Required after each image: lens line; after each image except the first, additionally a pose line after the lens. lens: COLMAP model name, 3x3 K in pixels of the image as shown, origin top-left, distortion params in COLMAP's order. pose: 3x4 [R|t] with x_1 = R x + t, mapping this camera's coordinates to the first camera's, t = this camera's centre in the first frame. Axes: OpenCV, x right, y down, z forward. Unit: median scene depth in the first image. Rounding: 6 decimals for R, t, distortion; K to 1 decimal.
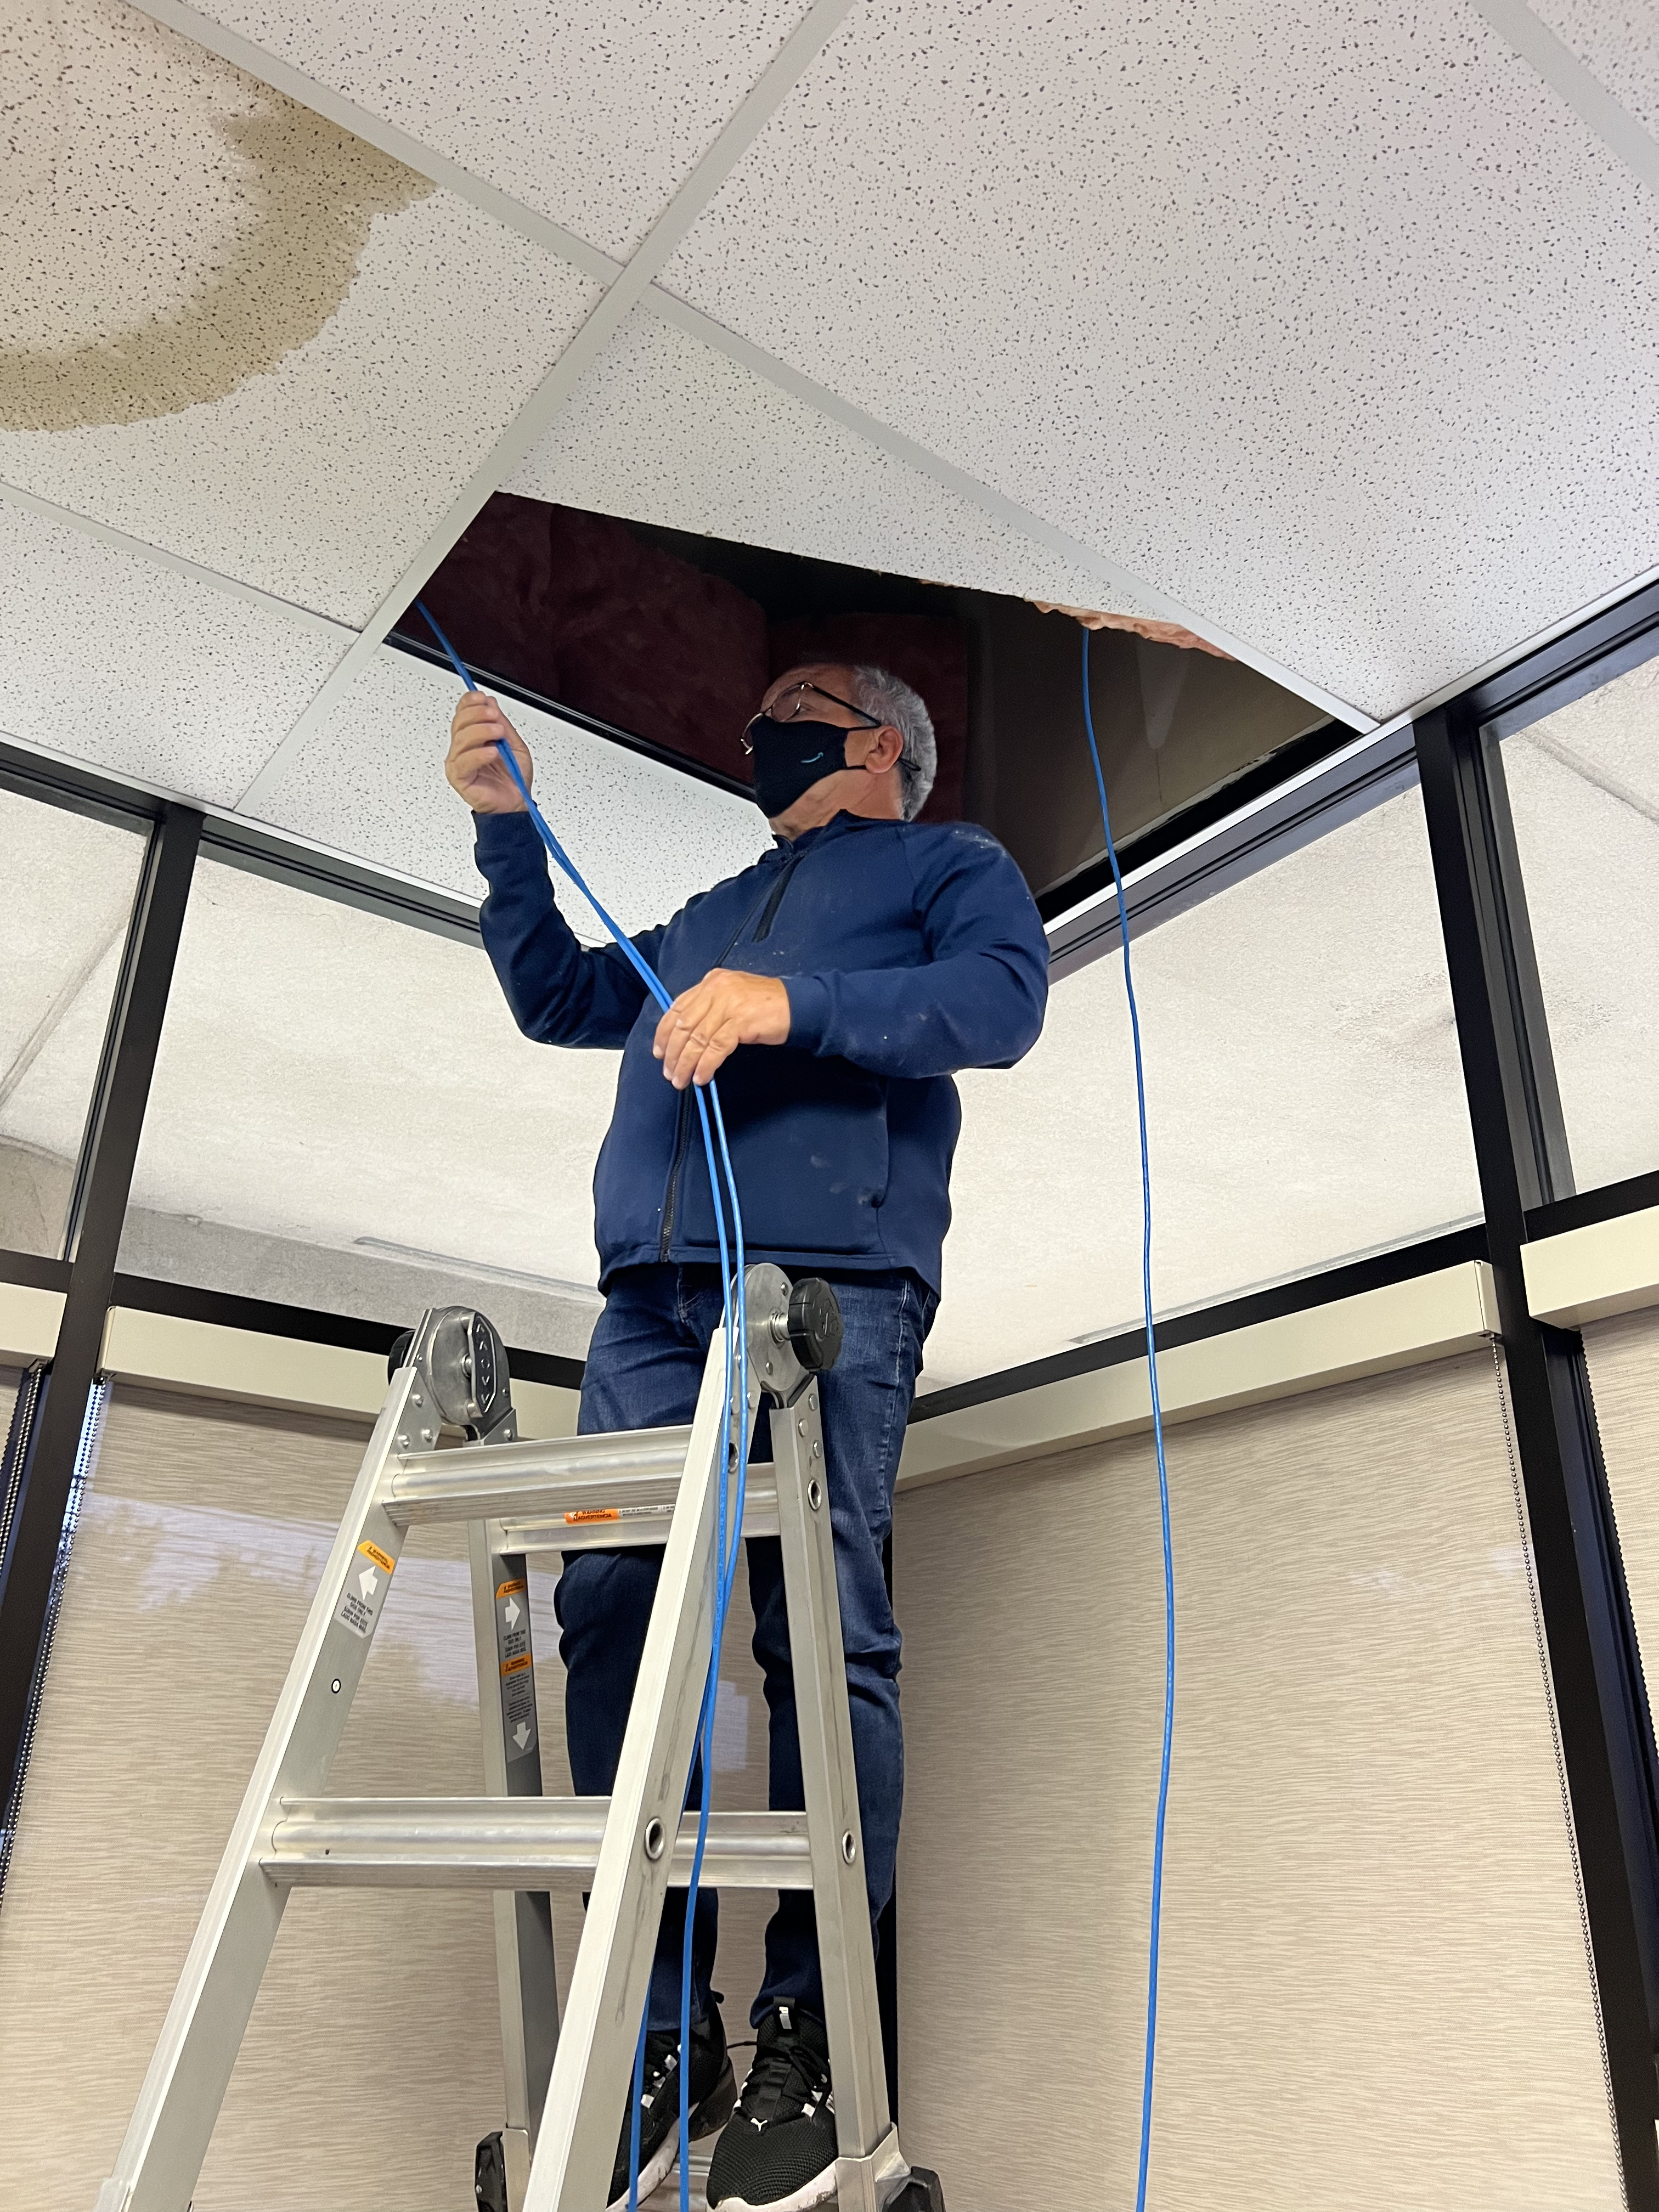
lens RADIAL K [[1646.6, 0, 859.7], [0, 1646.6, 1125.0], [0, 0, 1]] dist [0.055426, -0.068621]
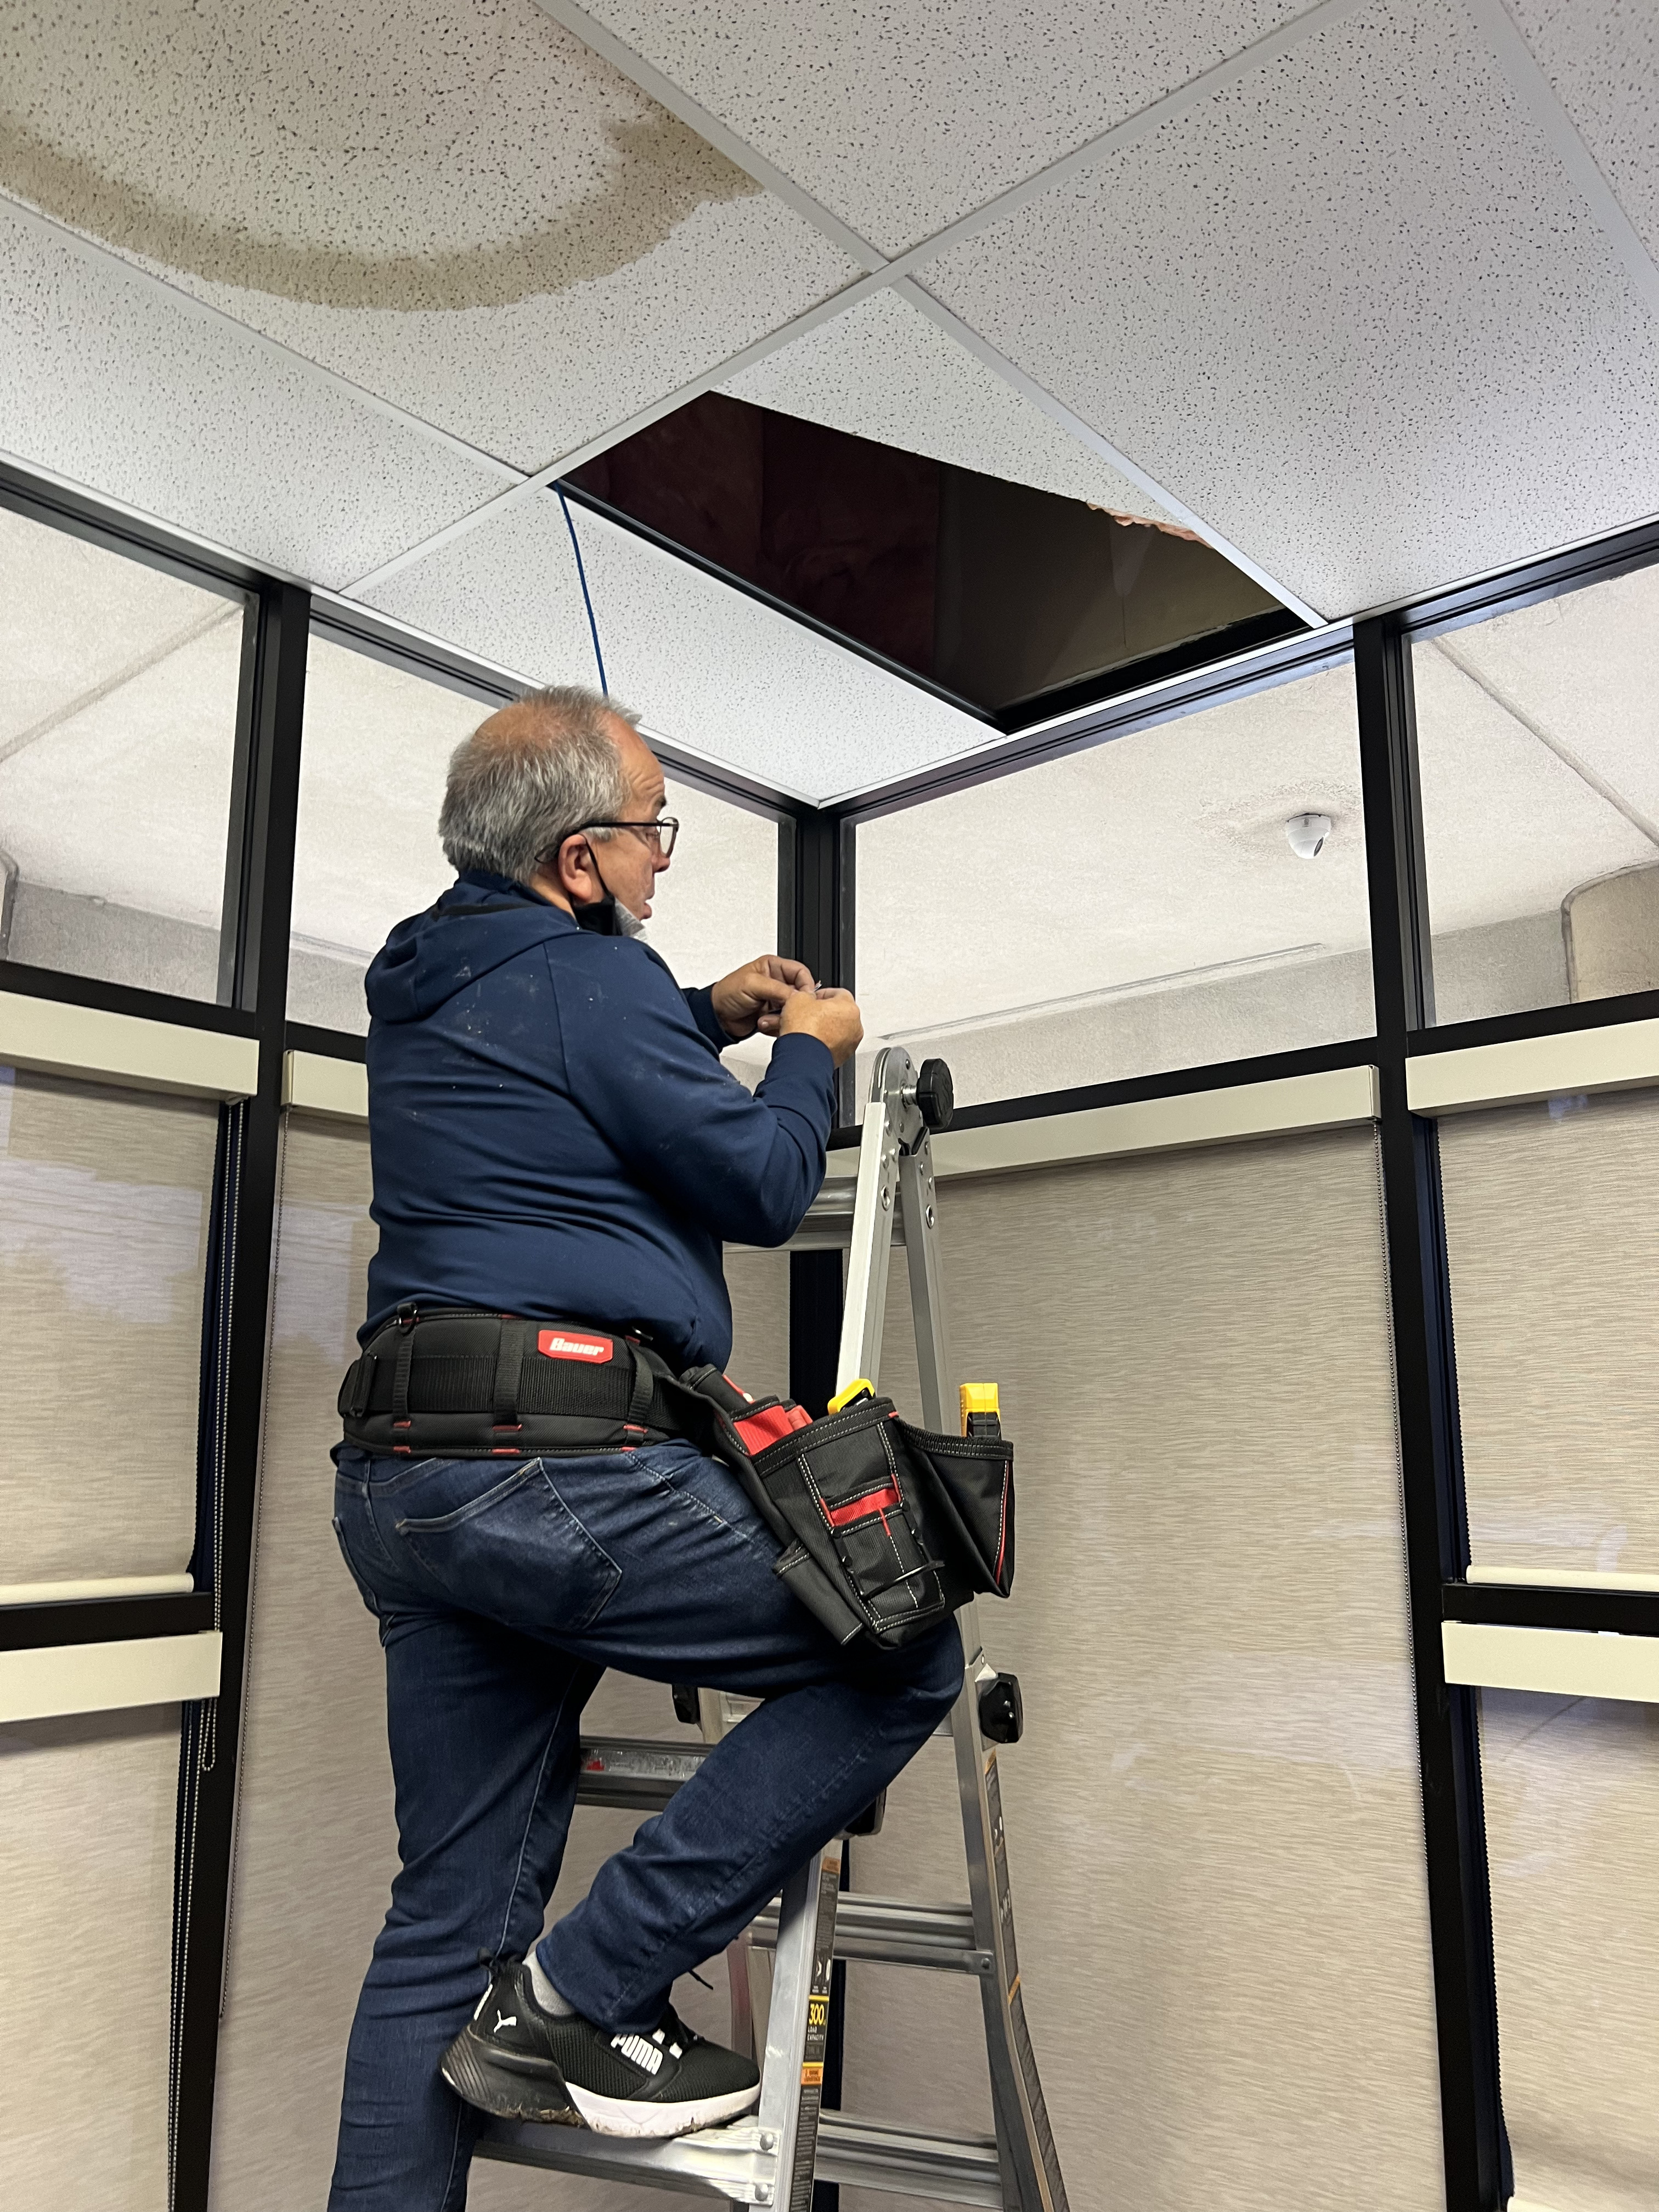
lens RADIAL K [[1646.6, 0, 837.5], [0, 1646.6, 1127.2], [0, 0, 1]] dist [0.055426, -0.068621]
pose [[0.979054, 0.026334, 0.201890, -0.326801], [-0.070391, 0.974232, 0.214281, -0.127155], [-0.191045, -0.224004, 0.955680, -0.236003]]
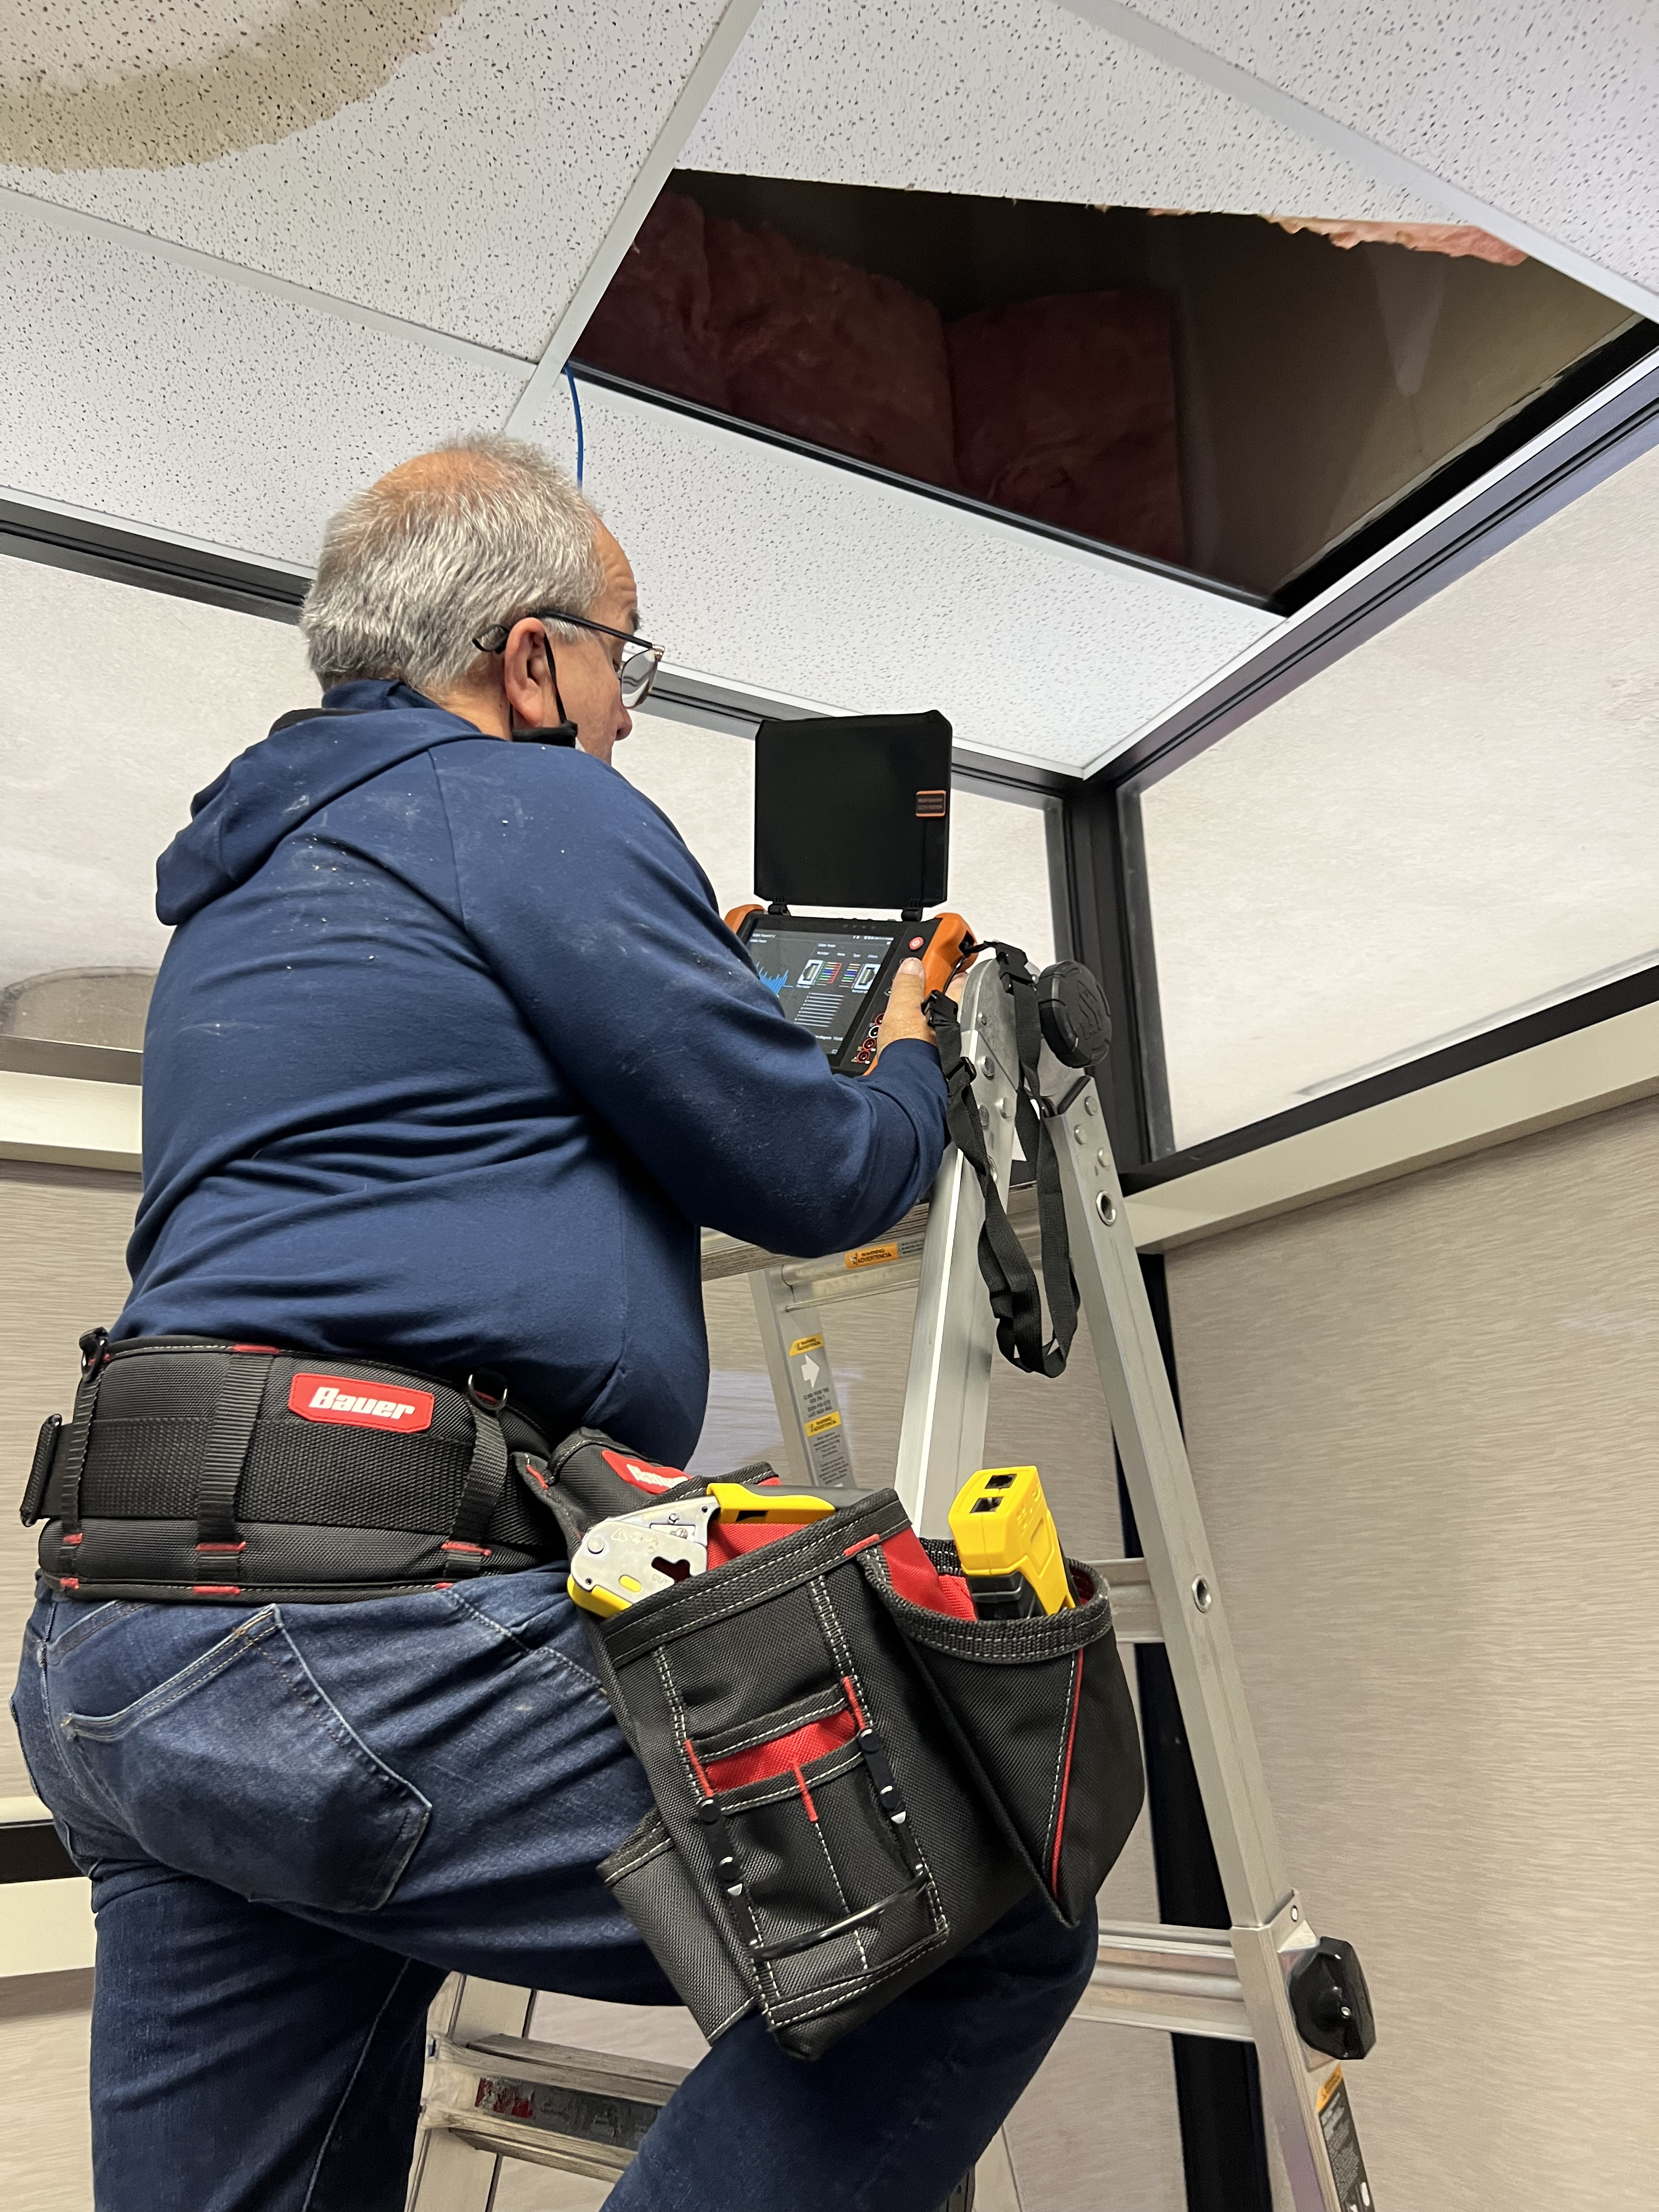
lens RADIAL K [[1646.6, 0, 845.3], [0, 1646.6, 1099.5], [0, 0, 1]] dist [0.055426, -0.068621]
pose [[0.990219, -0.088842, -0.107583, -0.073568], [0.099916, 0.989718, 0.102343, 0.029082], [0.097385, -0.112092, 0.988914, 0.068473]]
